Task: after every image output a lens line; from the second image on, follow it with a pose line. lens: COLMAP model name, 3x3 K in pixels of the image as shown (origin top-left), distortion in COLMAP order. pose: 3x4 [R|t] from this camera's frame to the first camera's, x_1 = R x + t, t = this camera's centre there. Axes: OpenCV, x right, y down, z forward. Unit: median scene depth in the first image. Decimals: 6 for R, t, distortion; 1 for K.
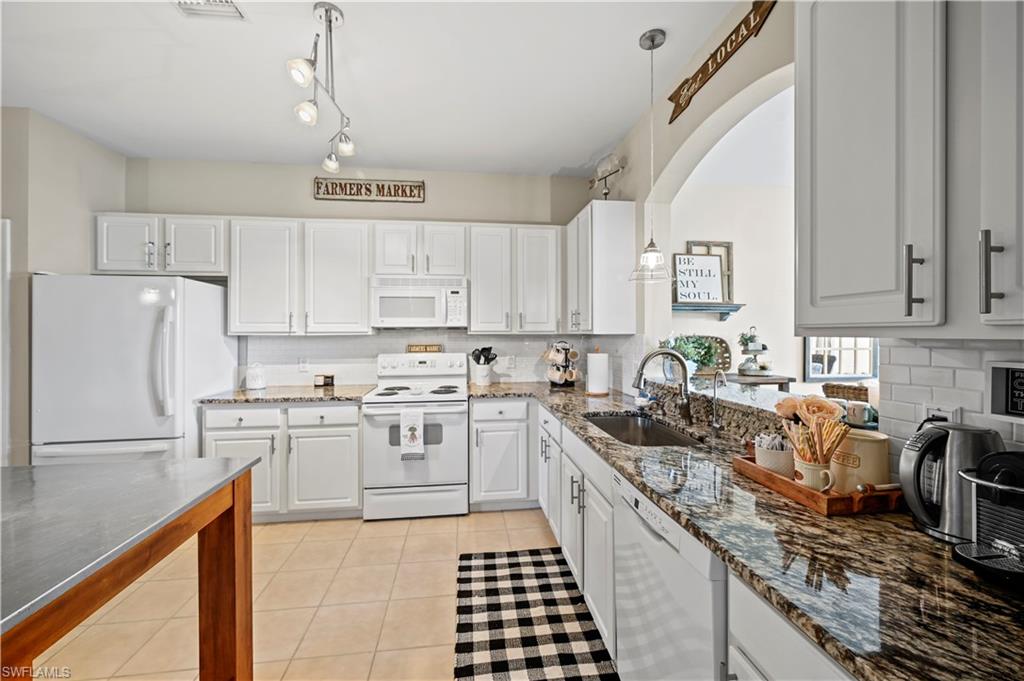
lens RADIAL K [[408.8, 0, 515.0], [0, 408.8, 334.9], [0, 0, 1]] dist [0.003906, -0.000784]
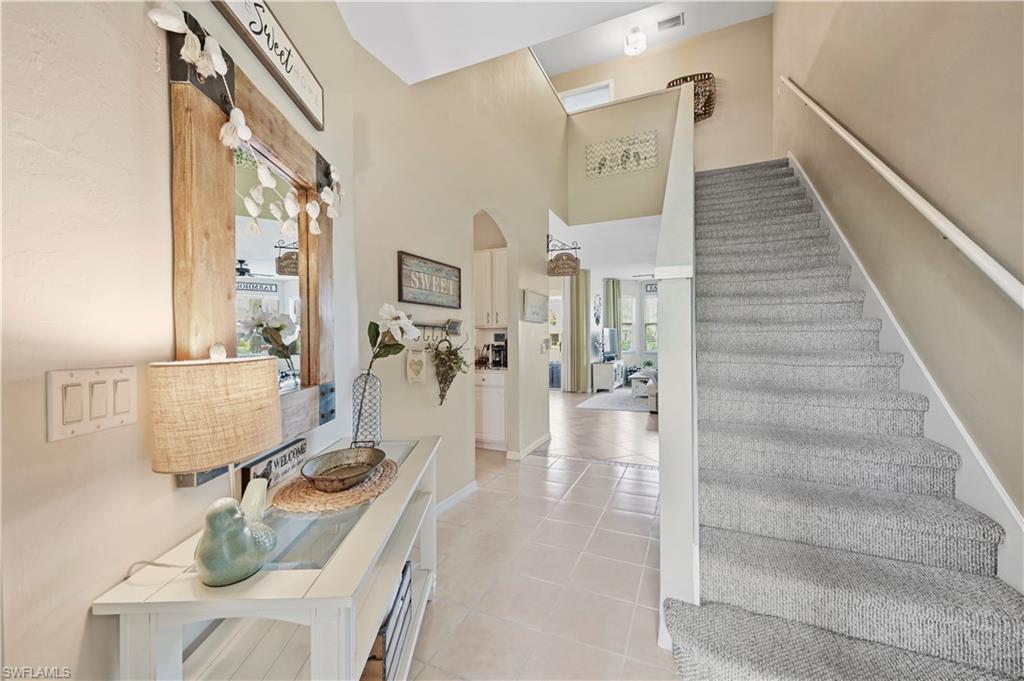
lens RADIAL K [[408.8, 0, 513.2], [0, 408.8, 341.0], [0, 0, 1]] dist [0.003906, -0.000784]
pose [[0.513408, -0.005540, 0.858127, -0.812956], [0.008185, 0.999965, 0.001559, 0.040870], [-0.858106, 0.006223, 0.513436, -0.488529]]
